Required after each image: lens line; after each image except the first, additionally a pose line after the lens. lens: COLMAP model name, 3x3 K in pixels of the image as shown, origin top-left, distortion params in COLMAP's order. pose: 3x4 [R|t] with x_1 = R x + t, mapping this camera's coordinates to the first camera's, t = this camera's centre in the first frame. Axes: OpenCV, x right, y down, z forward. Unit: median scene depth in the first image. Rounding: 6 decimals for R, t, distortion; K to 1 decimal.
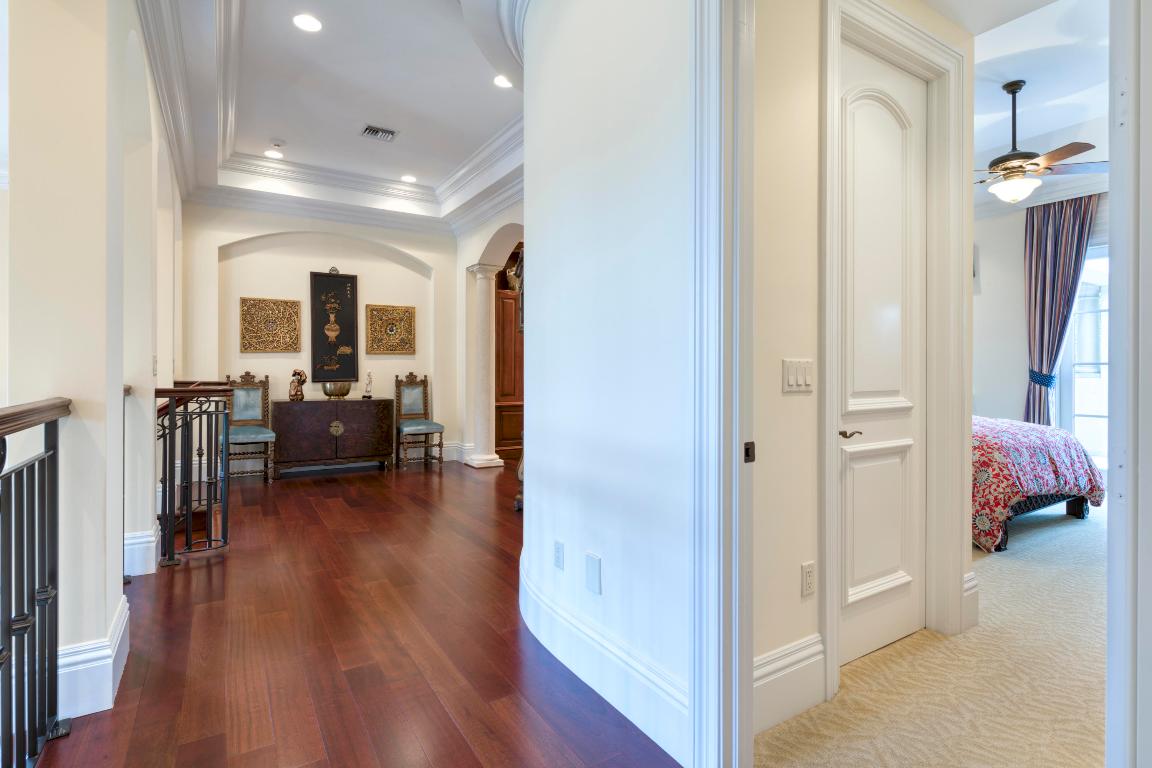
lens RADIAL K [[563.6, 0, 563.8], [0, 563.6, 368.8], [0, 0, 1]] dist [0.000808, -0.000326]
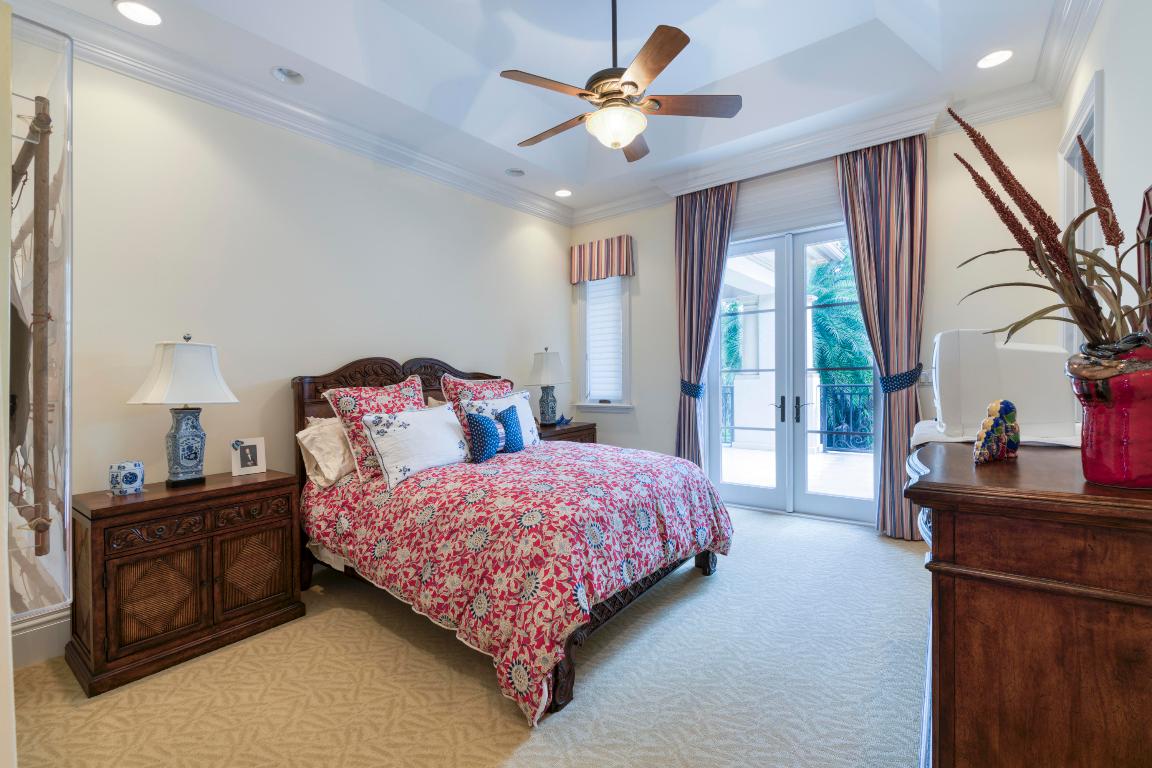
lens RADIAL K [[522.8, 0, 582.7], [0, 522.8, 375.9], [0, 0, 1]] dist [0.001518, -0.001724]
pose [[0.920993, -0.019960, 0.389068, 0.549466], [0.014772, 0.999758, 0.016323, -0.027738], [-0.389299, -0.009286, 0.921065, 0.458951]]
